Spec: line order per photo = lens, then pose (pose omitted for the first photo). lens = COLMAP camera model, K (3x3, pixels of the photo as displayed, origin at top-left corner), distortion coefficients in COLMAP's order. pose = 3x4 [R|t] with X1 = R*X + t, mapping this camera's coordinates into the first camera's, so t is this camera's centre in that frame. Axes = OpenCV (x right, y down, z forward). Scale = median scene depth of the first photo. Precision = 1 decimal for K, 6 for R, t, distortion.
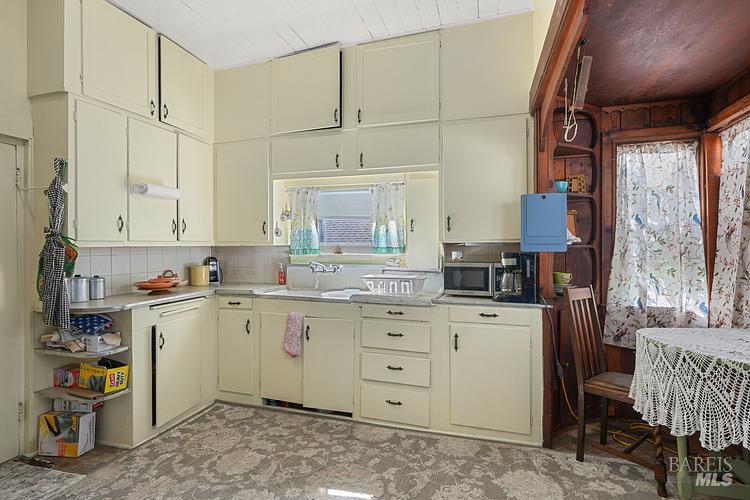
lens RADIAL K [[374.3, 0, 382.1], [0, 374.3, 243.7], [0, 0, 1]] dist [-0.003592, 0.000553]
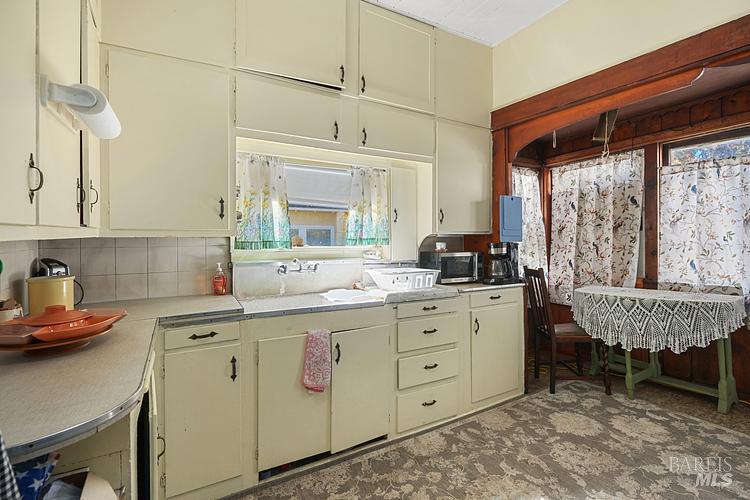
lens RADIAL K [[338.6, 0, 380.6], [0, 338.6, 235.6], [0, 0, 1]] dist [-0.010485, -0.000453]
pose [[0.690920, 0.002579, 0.722927, -0.687186], [-0.007181, 0.999969, 0.003296, -0.000473], [-0.722896, -0.007468, 0.690917, 0.513518]]
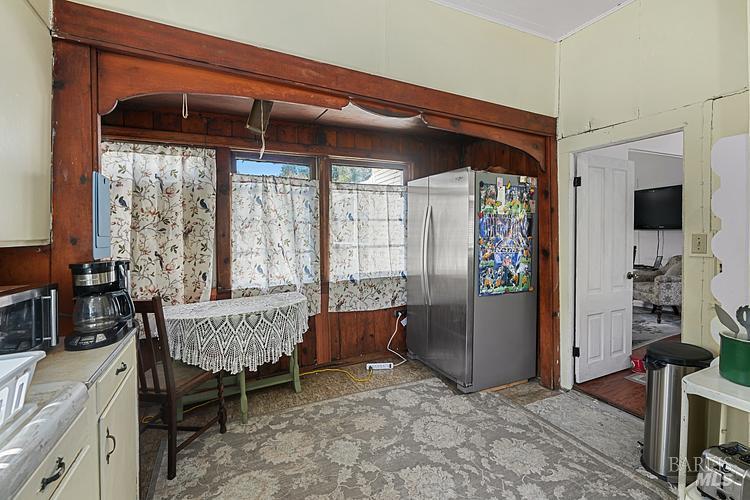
lens RADIAL K [[338.6, 0, 372.3], [0, 338.6, 236.2], [0, 0, 1]] dist [-0.010485, -0.000453]
pose [[-0.661603, 0.004877, 0.749838, -0.369809], [-0.005284, 0.999924, -0.011167, -0.014903], [-0.749836, -0.011350, -0.661527, 1.008980]]
